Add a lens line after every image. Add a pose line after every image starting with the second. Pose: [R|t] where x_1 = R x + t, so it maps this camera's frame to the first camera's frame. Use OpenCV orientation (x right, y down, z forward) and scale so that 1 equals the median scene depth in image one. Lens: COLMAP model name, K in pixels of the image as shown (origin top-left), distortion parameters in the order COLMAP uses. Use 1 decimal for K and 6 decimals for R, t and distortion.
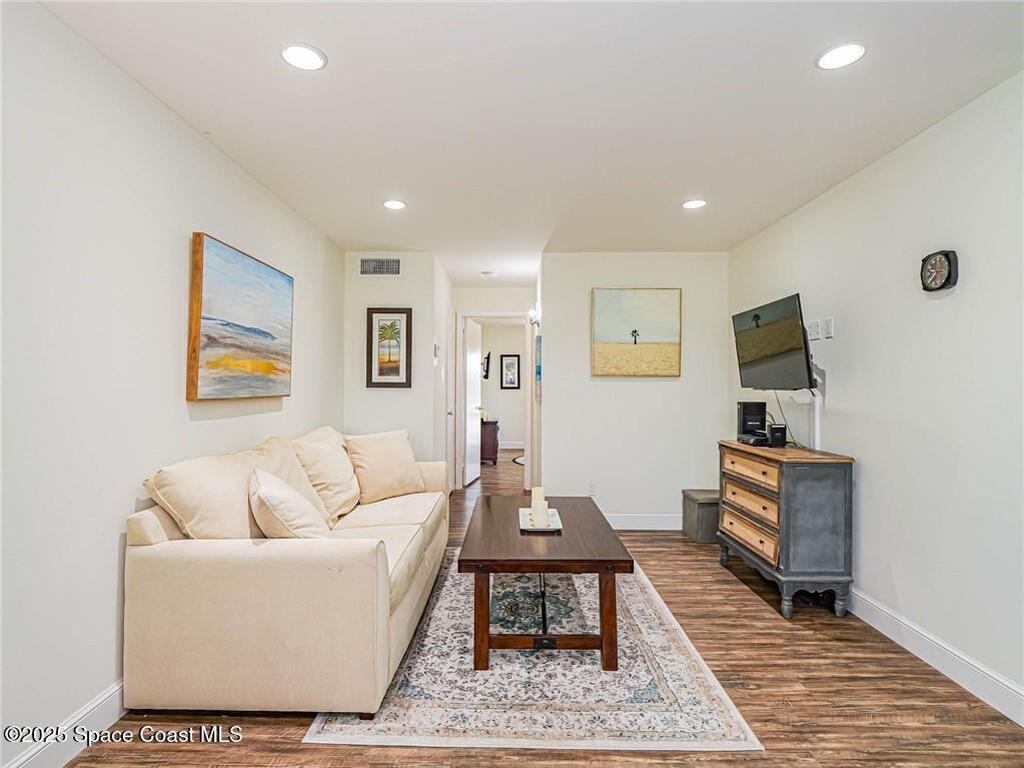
lens RADIAL K [[541.1, 0, 506.9], [0, 541.1, 385.8], [0, 0, 1]] dist [0.006387, -0.000545]
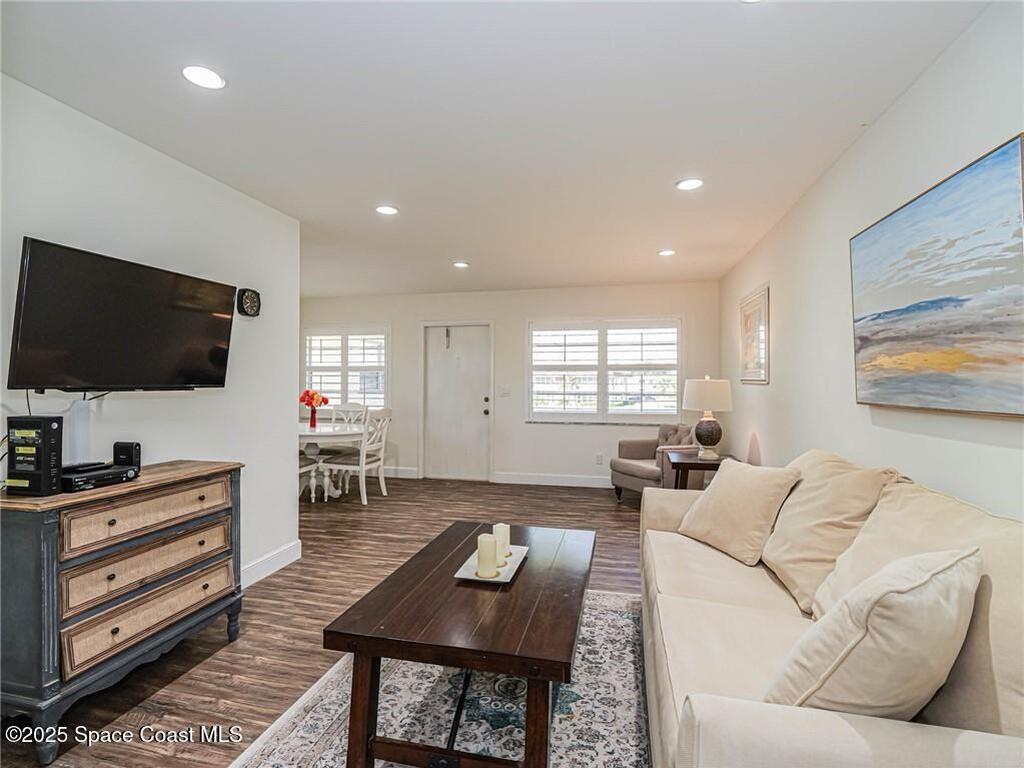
lens RADIAL K [[486.3, 0, 508.7], [0, 486.3, 373.3], [0, 0, 1]] dist [-0.002700, -0.000300]
pose [[-0.976805, -0.002750, 0.214112, -0.119058], [-0.006696, 0.999821, -0.017706, -0.008326], [-0.214025, -0.018729, -0.976649, 1.882014]]
